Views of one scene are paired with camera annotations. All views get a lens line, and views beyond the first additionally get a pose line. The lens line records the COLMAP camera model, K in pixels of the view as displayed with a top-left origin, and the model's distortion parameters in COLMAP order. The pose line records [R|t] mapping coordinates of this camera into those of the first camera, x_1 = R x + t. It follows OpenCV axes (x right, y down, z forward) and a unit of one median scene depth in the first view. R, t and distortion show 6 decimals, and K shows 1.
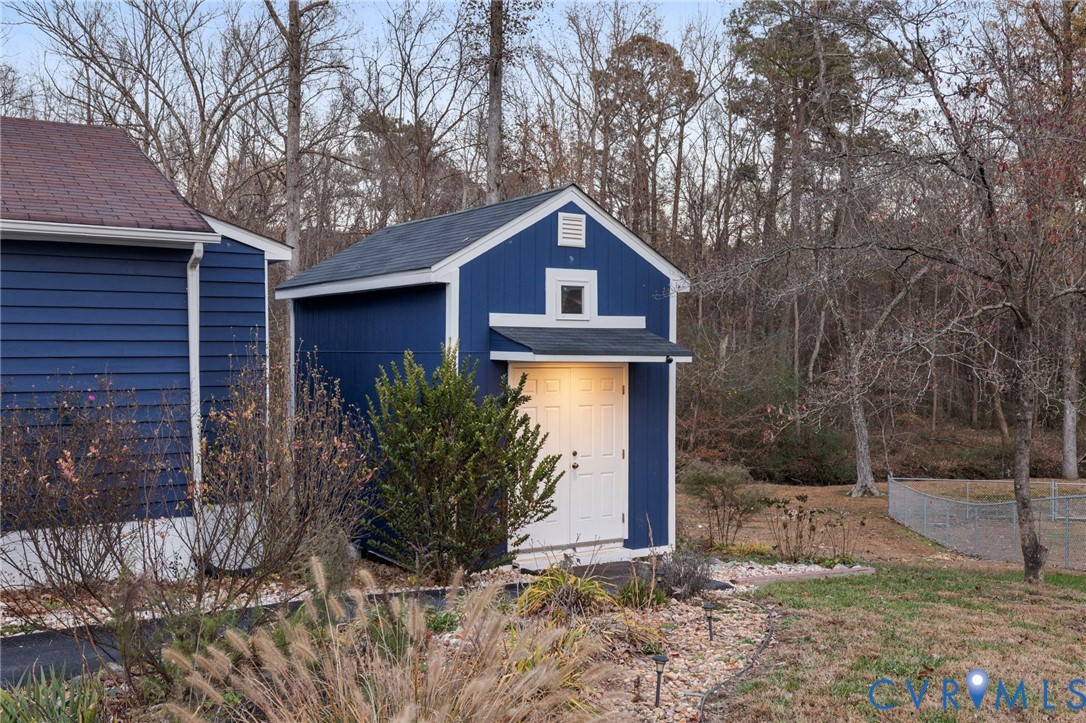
lens RADIAL K [[991.1, 0, 540.3], [0, 991.1, 357.0], [0, 0, 1]] dist [0.000209, 0.000000]
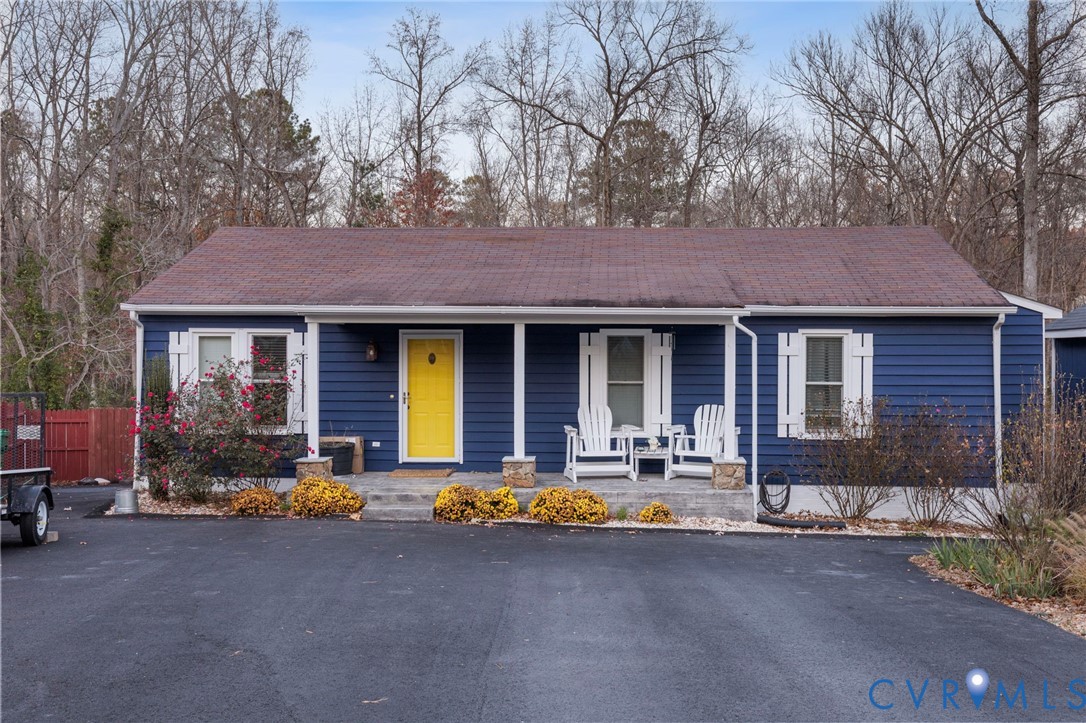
lens RADIAL K [[991.1, 0, 565.1], [0, 991.1, 353.0], [0, 0, 1]] dist [0.000209, 0.000000]
pose [[0.785150, 0.000820, -0.619305, 0.013189], [-0.005425, 0.999970, -0.005553, -0.006247], [0.619282, 0.007720, 0.785131, -0.103336]]
